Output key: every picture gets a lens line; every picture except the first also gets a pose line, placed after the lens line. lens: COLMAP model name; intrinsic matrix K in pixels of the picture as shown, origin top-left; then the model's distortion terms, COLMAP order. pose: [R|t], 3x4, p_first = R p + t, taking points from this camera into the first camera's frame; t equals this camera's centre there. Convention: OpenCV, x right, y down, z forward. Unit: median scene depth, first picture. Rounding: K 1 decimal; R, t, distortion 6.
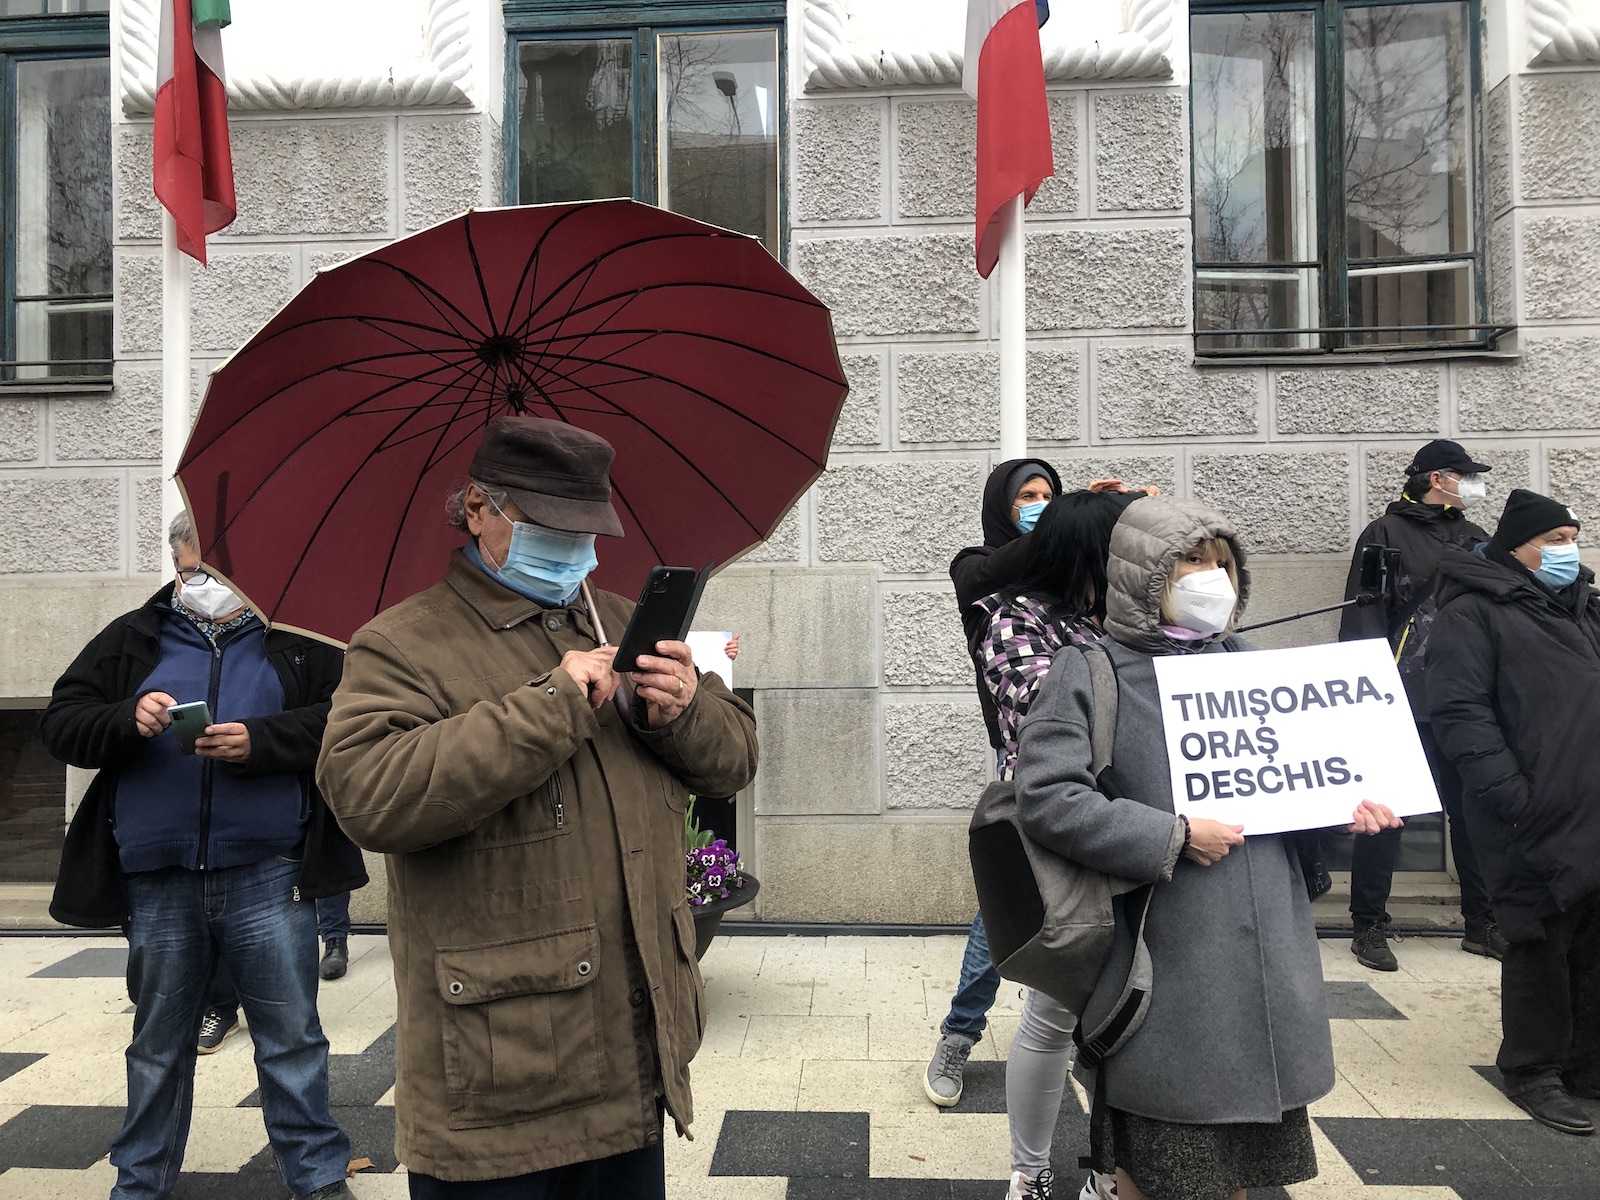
lens RADIAL K [[1328.6, 0, 733.8], [0, 1328.6, 601.3], [0, 0, 1]] dist [0.038462, -0.016379]
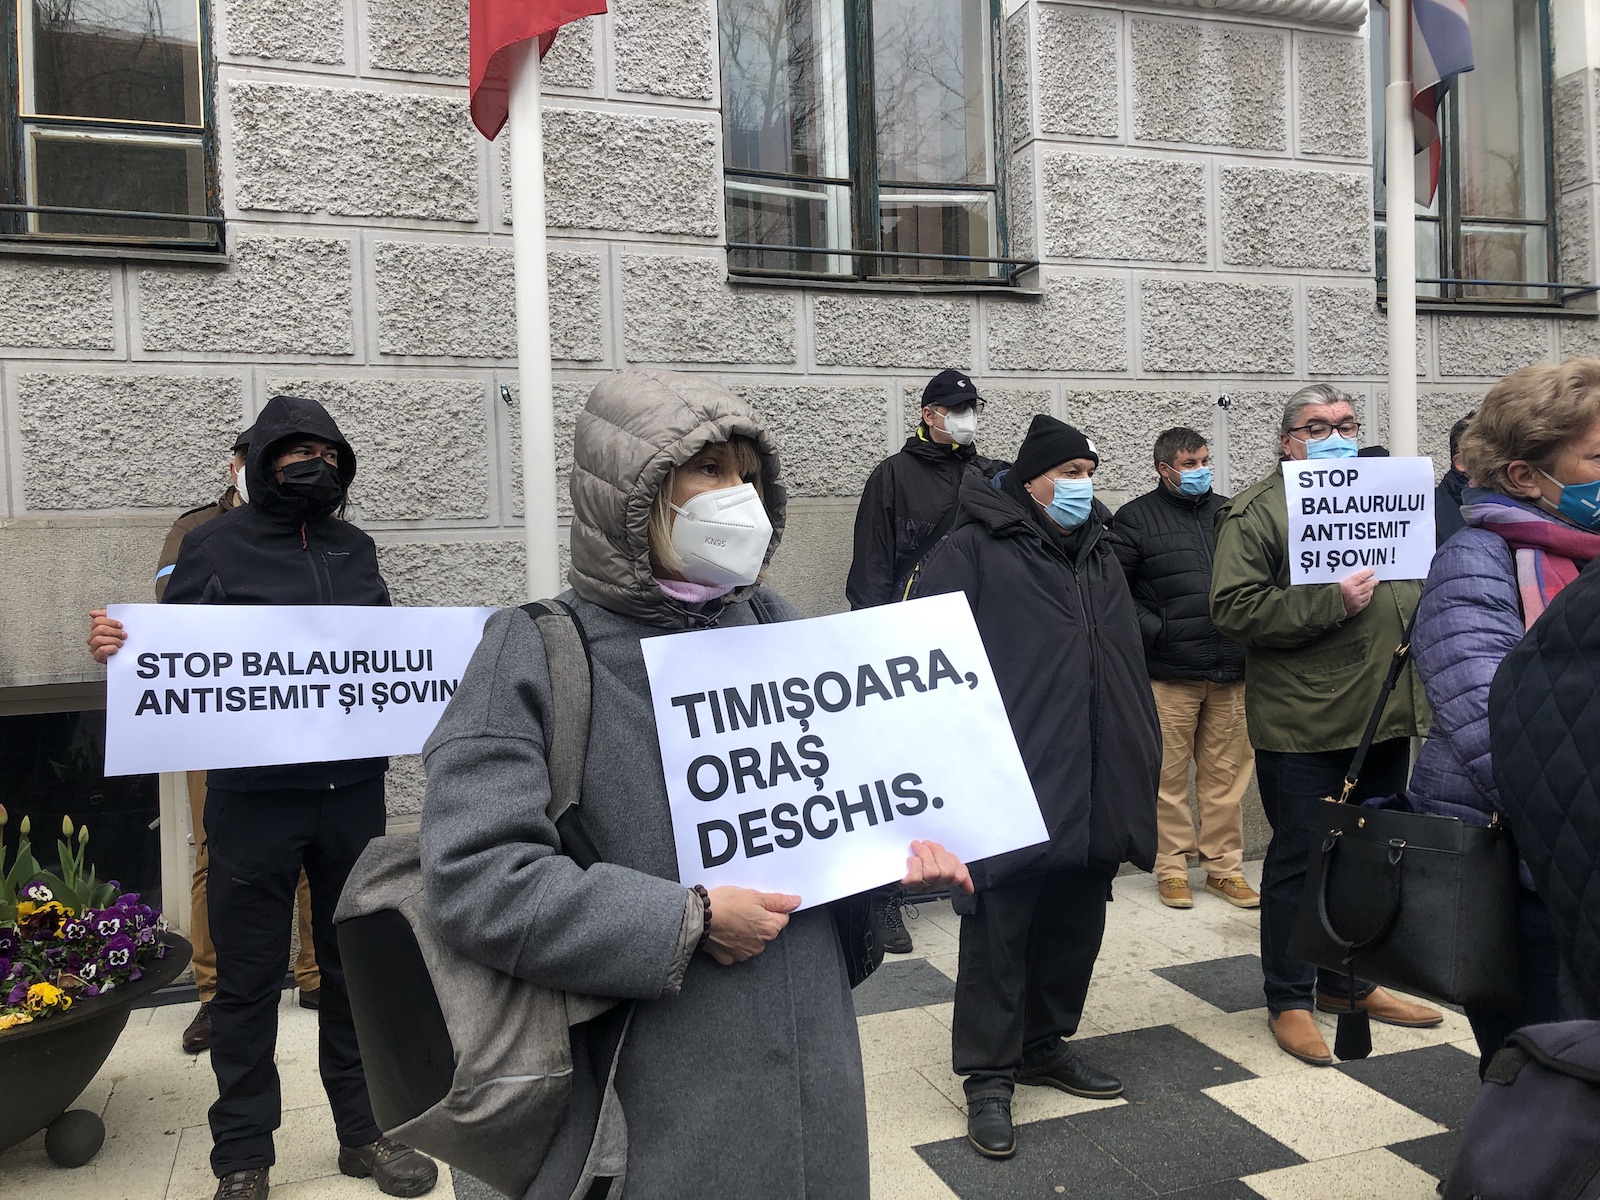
lens RADIAL K [[1332.8, 0, 796.4], [0, 1332.8, 609.7], [0, 0, 1]] dist [0.009638, -0.004962]
pose [[0.931694, -0.030196, 0.361986, 0.061701], [0.014957, 0.998883, 0.044827, 0.000950], [-0.362935, -0.036351, 0.931105, 0.156443]]
